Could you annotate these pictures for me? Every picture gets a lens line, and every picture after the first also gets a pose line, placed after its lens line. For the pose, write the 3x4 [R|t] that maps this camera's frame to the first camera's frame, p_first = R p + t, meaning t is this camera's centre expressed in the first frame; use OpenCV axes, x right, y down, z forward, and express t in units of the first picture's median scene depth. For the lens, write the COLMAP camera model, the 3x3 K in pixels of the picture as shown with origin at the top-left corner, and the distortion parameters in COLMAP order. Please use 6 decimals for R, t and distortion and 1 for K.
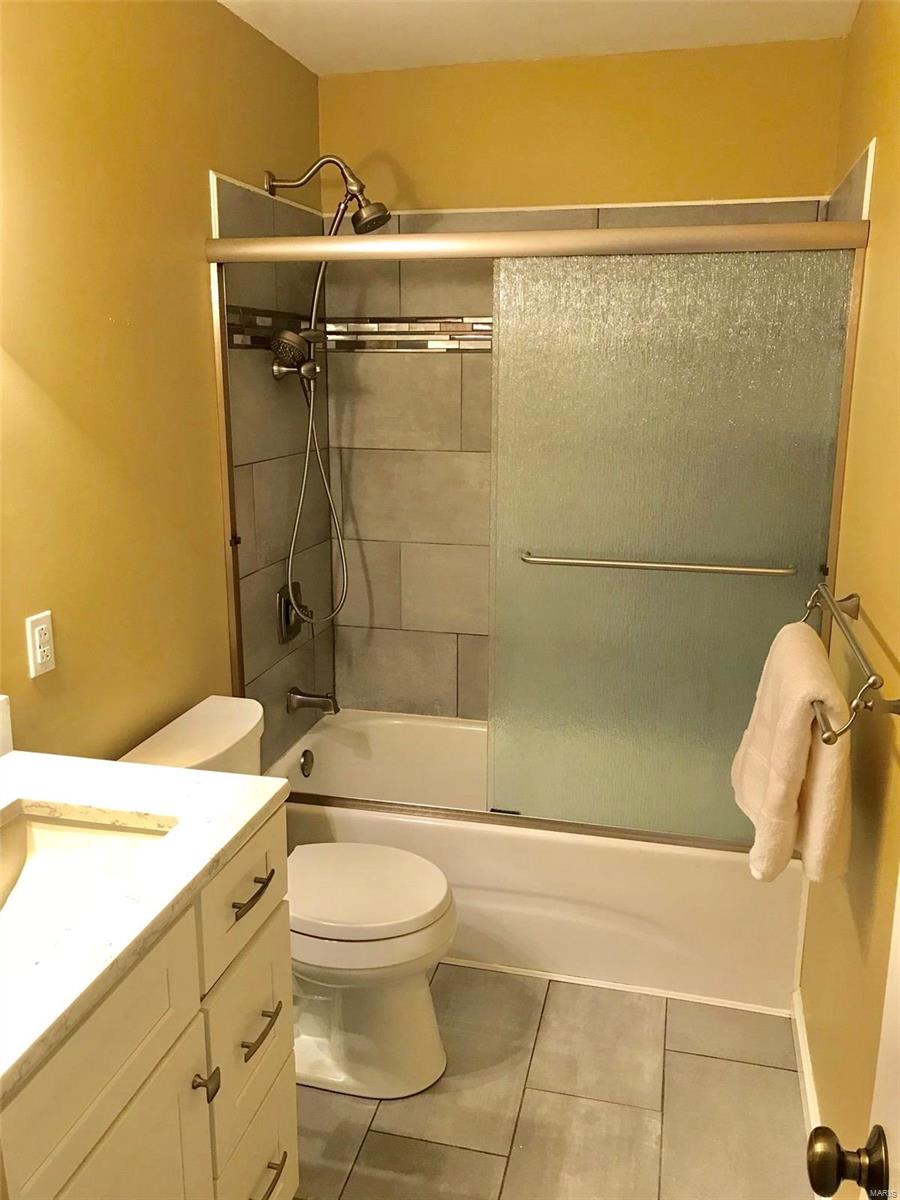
lens RADIAL K [[976.5, 0, 460.3], [0, 976.5, 597.7], [0, 0, 1]] dist [0.043683, -0.065005]
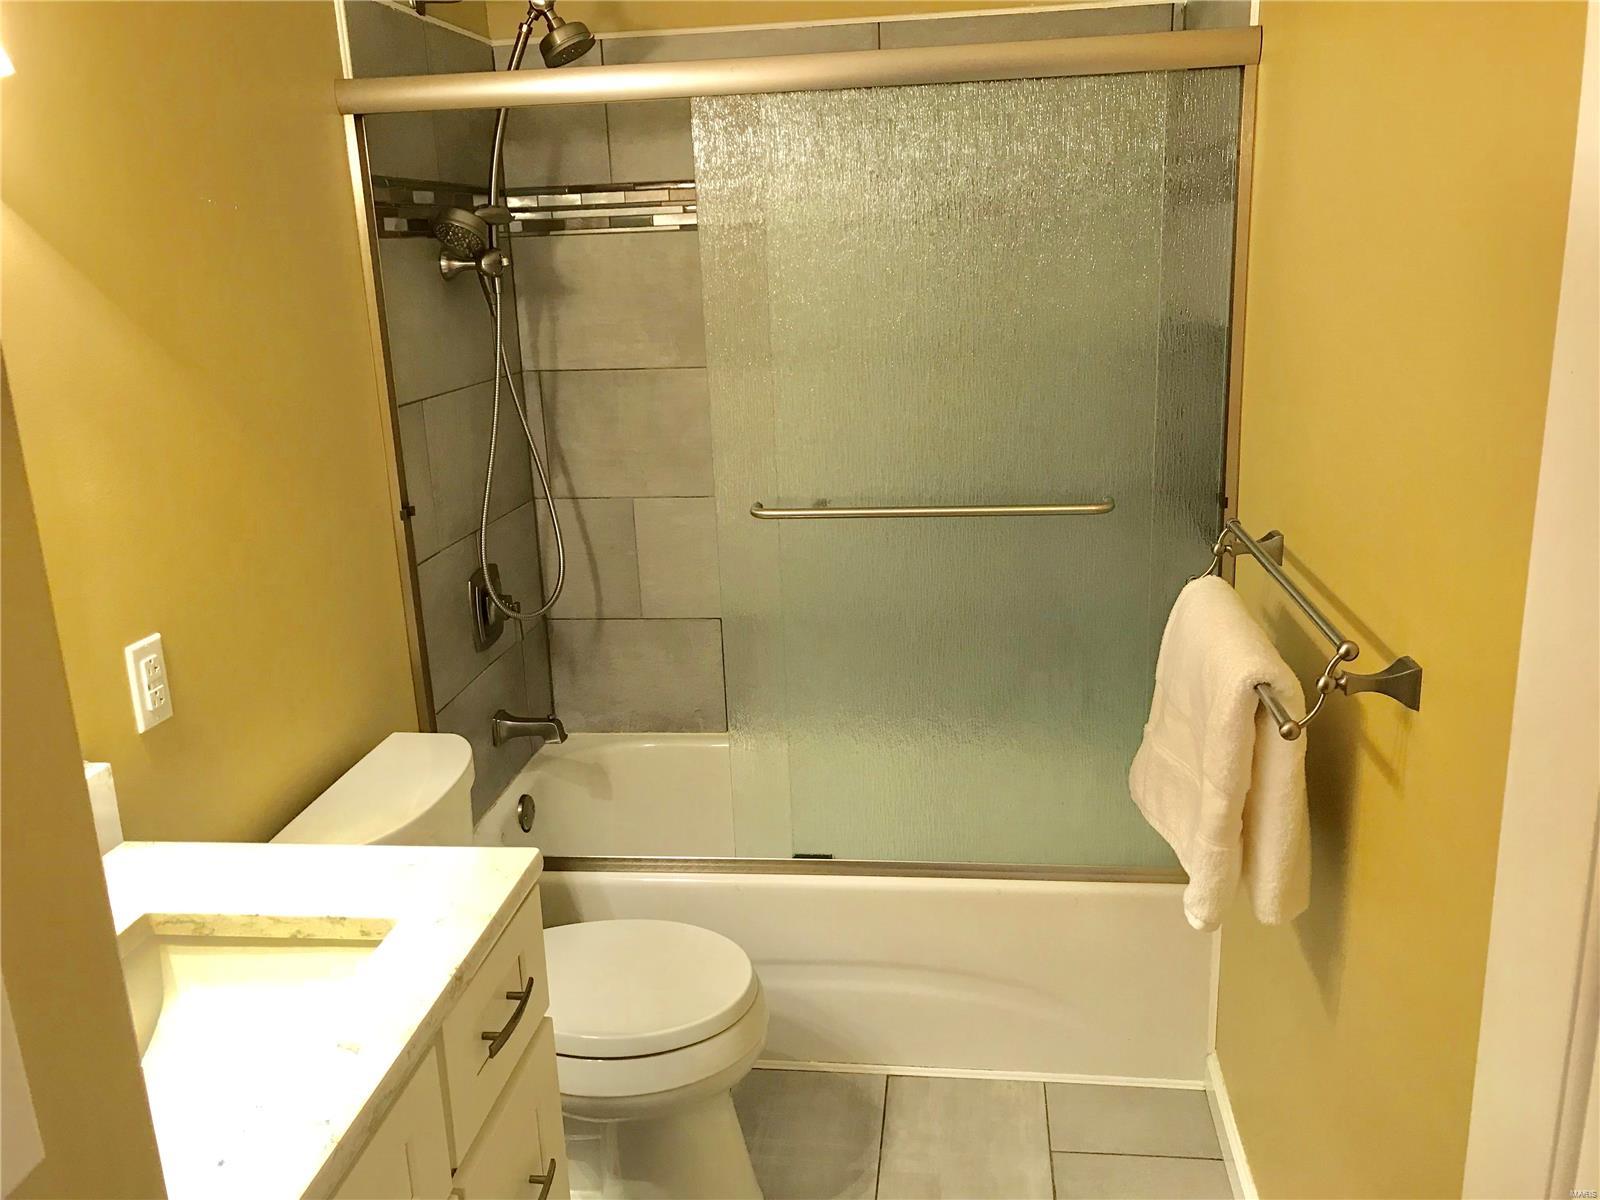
lens RADIAL K [[1302.0, 0, 801.6], [0, 1302.0, 594.4], [0, 0, 1]] dist [0.043683, -0.065005]
pose [[0.992356, -0.071747, 0.100410, -0.042221], [0.068762, 0.997091, 0.032881, -0.009206], [-0.102477, -0.025725, 0.994403, 0.029125]]
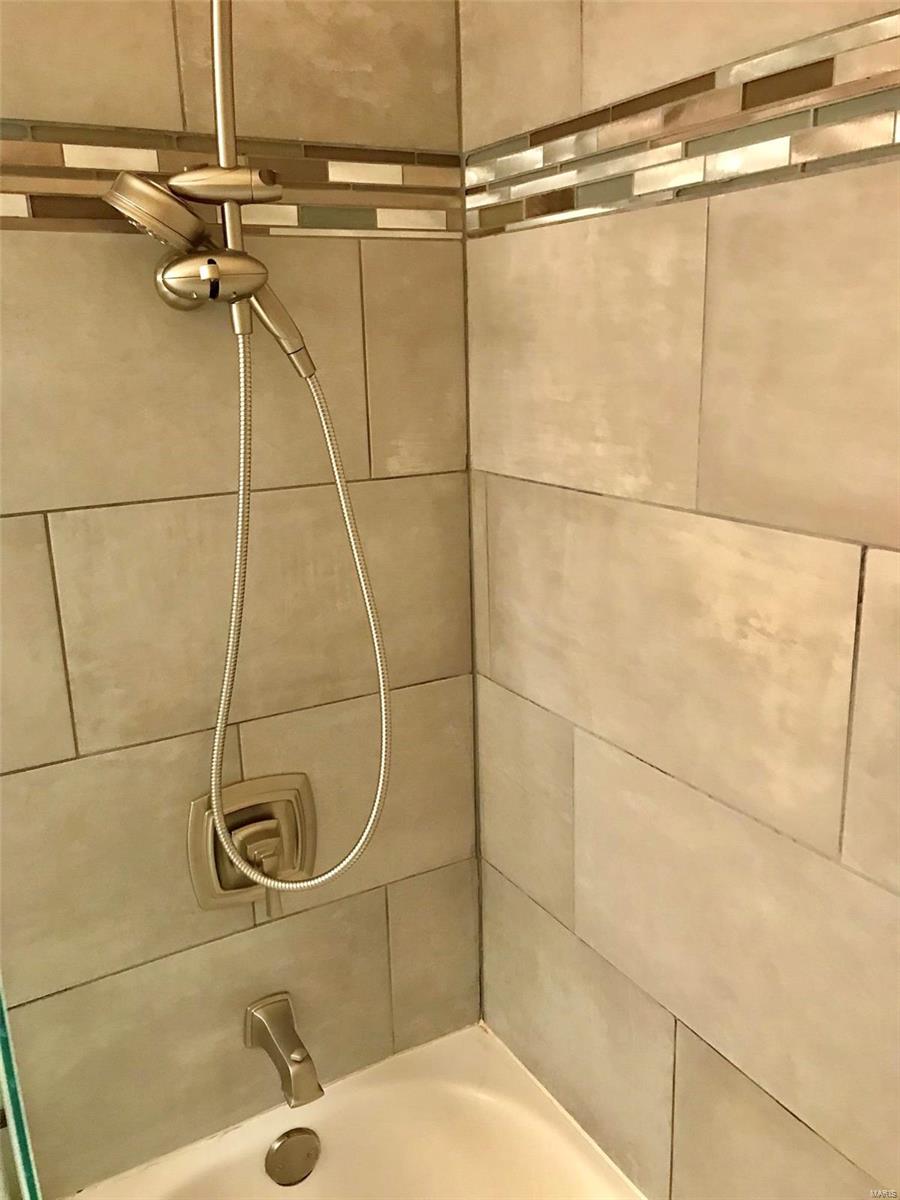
lens RADIAL K [[982.3, 0, 451.9], [0, 982.3, 596.9], [0, 0, 1]] dist [0.019945, -0.019885]
pose [[0.691421, 0.162183, -0.704012, 0.183729], [-0.137397, 0.986211, 0.092253, -0.146316], [0.709266, 0.032944, 0.704170, 0.741341]]
